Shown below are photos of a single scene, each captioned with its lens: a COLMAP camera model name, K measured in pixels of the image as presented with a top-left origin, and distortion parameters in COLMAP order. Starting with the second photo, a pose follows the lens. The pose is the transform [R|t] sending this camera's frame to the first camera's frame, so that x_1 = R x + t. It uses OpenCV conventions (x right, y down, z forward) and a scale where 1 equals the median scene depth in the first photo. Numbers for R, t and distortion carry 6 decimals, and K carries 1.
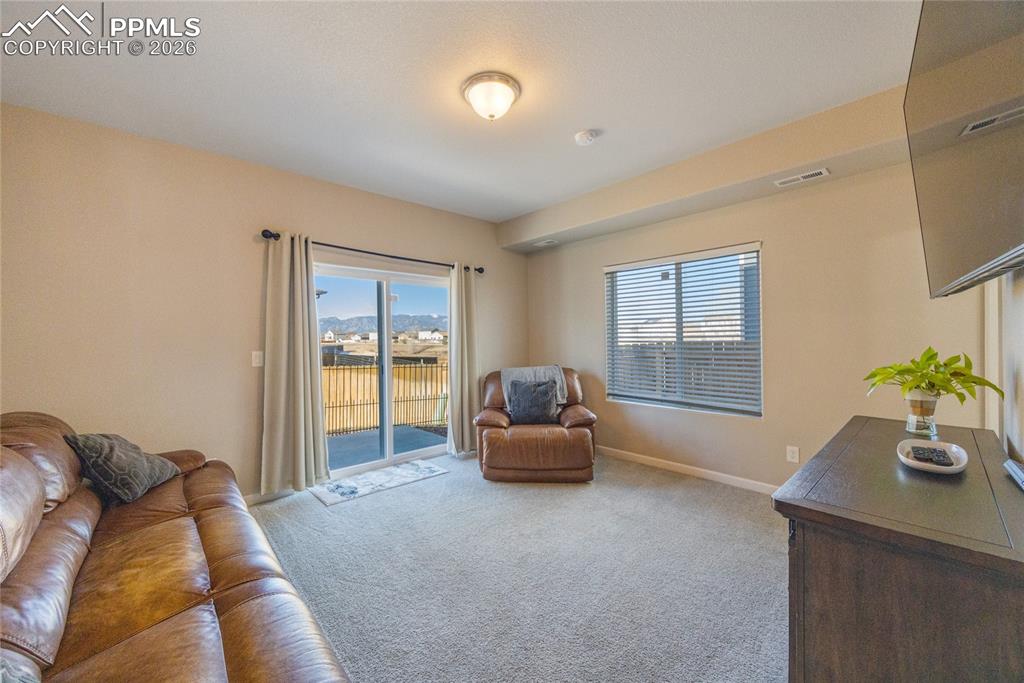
lens RADIAL K [[395.8, 0, 503.9], [0, 395.8, 339.3], [0, 0, 1]] dist [-0.001325, -0.000041]
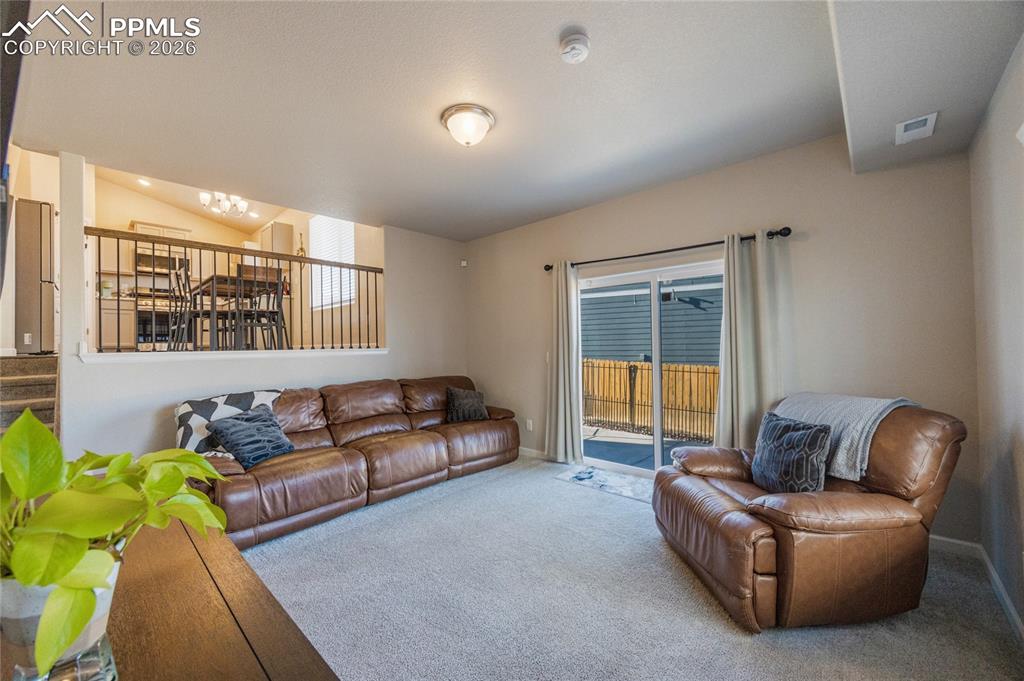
lens RADIAL K [[395.8, 0, 503.9], [0, 395.8, 338.3], [0, 0, 1]] dist [-0.001325, -0.000041]
pose [[0.083313, -0.006343, -0.996503, 0.728115], [0.014466, 0.999882, -0.005155, -0.012605], [0.996418, -0.013986, 0.083395, 0.690379]]
